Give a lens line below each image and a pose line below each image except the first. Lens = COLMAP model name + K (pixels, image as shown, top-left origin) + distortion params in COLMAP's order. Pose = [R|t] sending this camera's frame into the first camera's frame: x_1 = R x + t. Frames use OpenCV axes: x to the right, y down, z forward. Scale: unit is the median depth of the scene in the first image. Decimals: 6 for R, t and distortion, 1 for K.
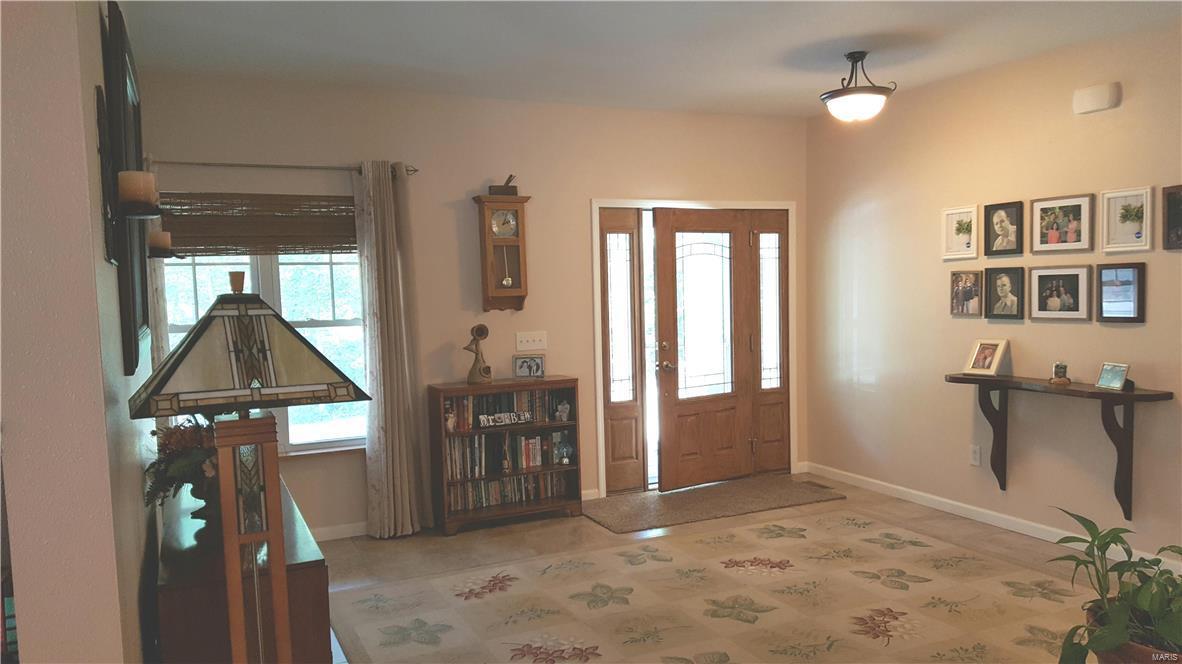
lens RADIAL K [[868.1, 0, 598.4], [0, 868.1, 355.0], [0, 0, 1]] dist [0.143530, -0.215213]
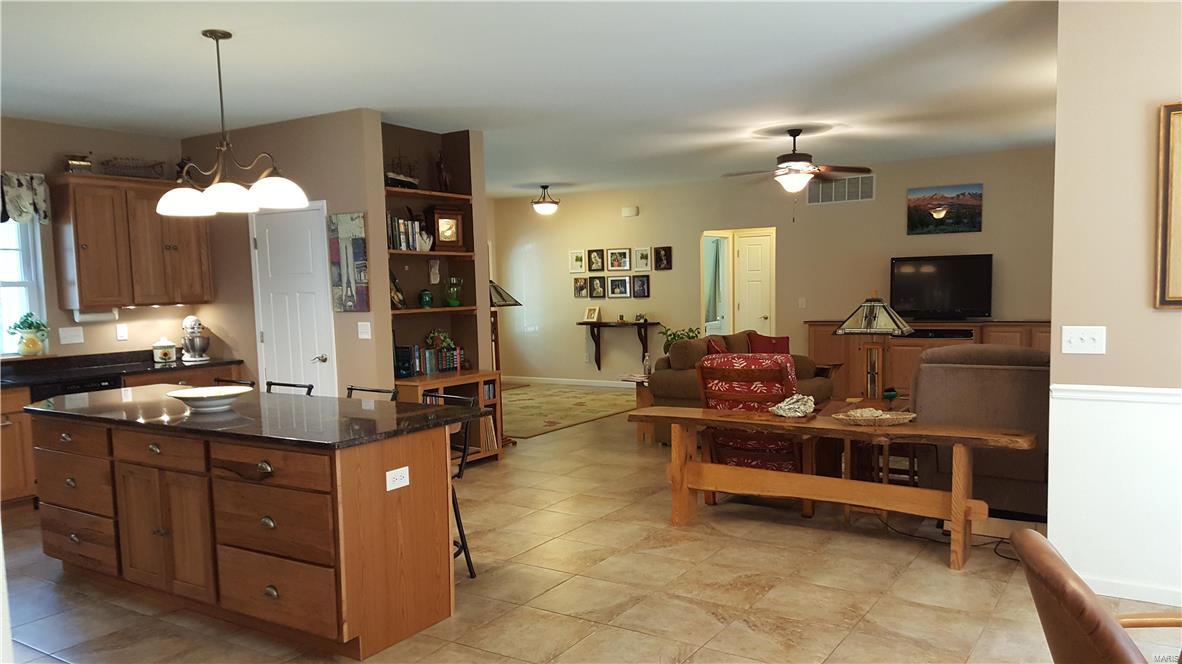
lens RADIAL K [[871.2, 0, 597.1], [0, 871.2, 366.1], [0, 0, 1]] dist [0.147895, -0.214841]
pose [[0.845378, -0.041092, 0.532586, -0.818363], [0.041908, 0.999066, 0.010562, 0.120251], [-0.532522, 0.013390, 0.846310, -1.006266]]
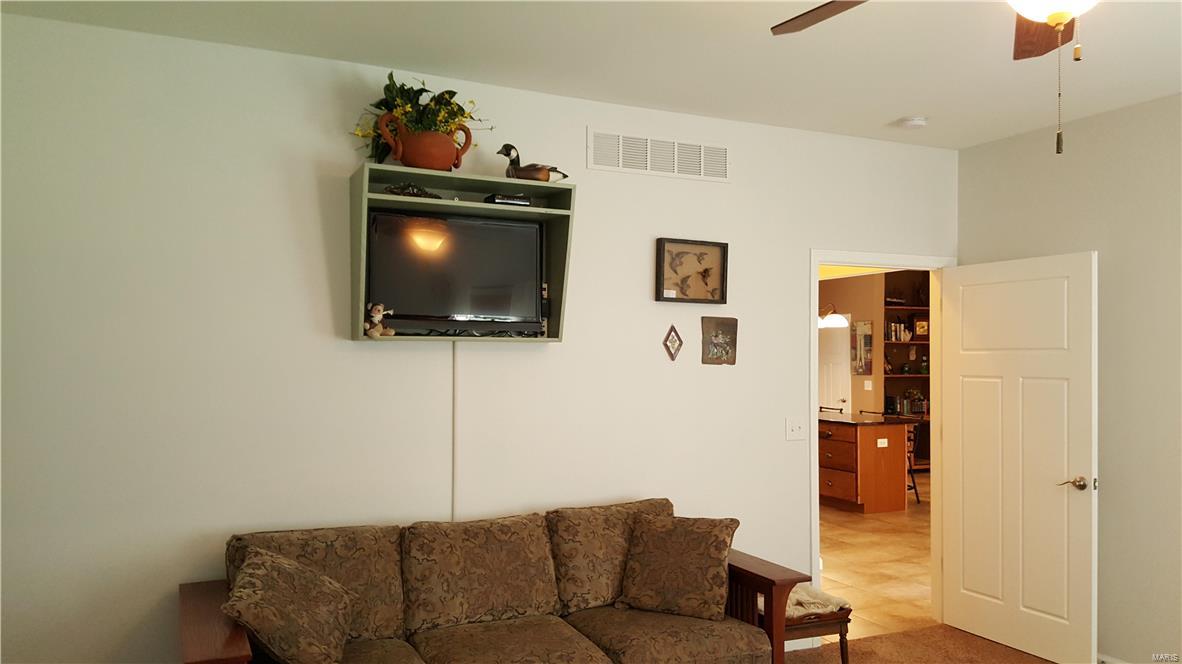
lens RADIAL K [[871.2, 0, 597.1], [0, 871.2, 366.1], [0, 0, 1]] dist [0.147895, -0.214841]
pose [[0.999439, 0.029496, 0.015892, -1.167722], [-0.028254, 0.996905, -0.073361, 0.206635], [-0.018007, 0.072871, 0.997179, -2.035539]]
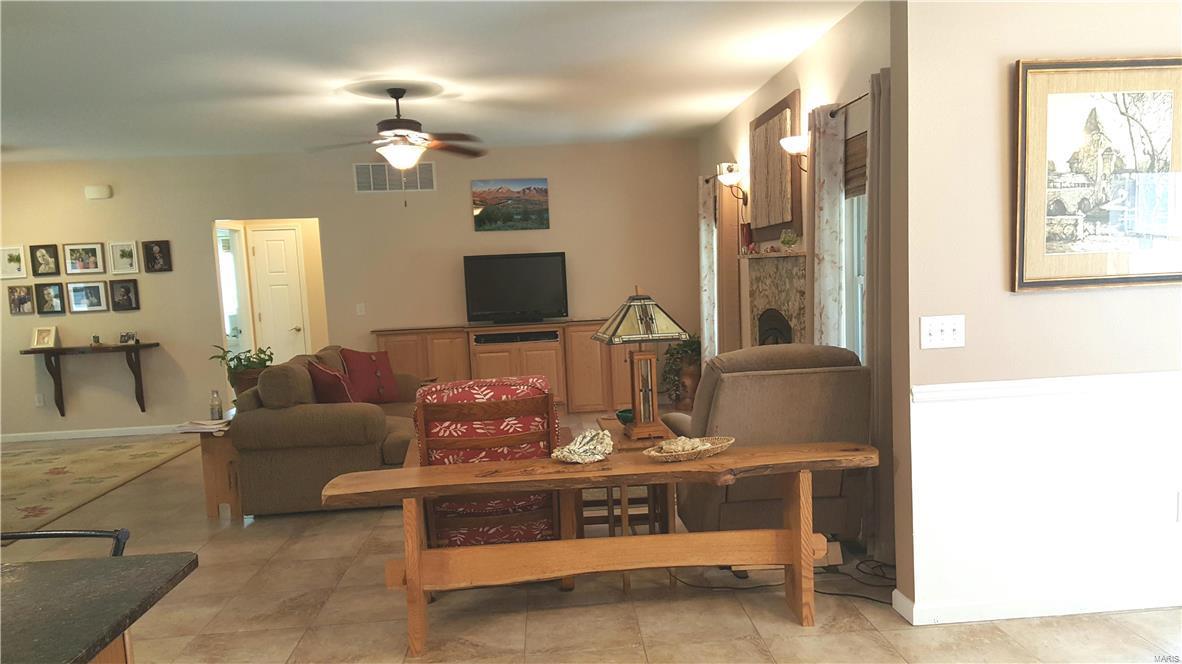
lens RADIAL K [[868.1, 0, 598.4], [0, 868.1, 355.0], [0, 0, 1]] dist [0.143530, -0.215213]
pose [[0.355604, -0.078419, 0.931341, -0.753844], [0.111538, 0.992913, 0.041017, 0.084038], [-0.927958, 0.089294, 0.361830, -0.564700]]
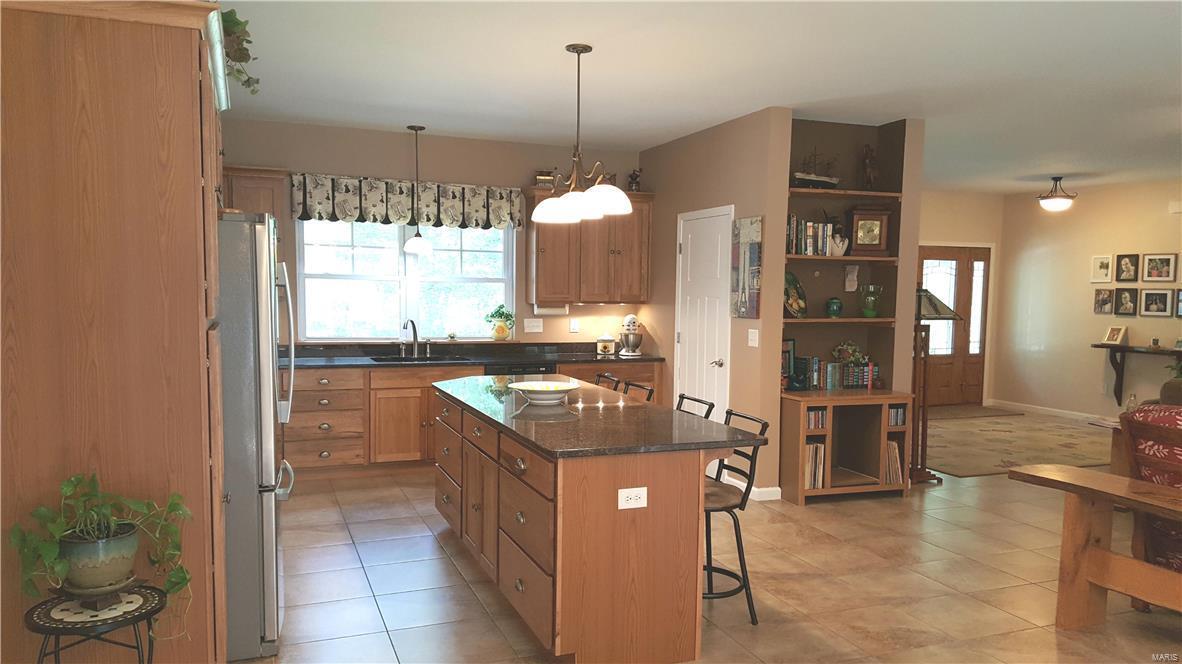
lens RADIAL K [[871.2, 0, 597.1], [0, 871.2, 366.1], [0, 0, 1]] dist [0.147895, -0.214841]
pose [[0.997386, 0.049474, -0.052671, -0.571565], [-0.049001, 0.998746, 0.010251, 0.105266], [0.053112, -0.007643, 0.998559, -0.983755]]
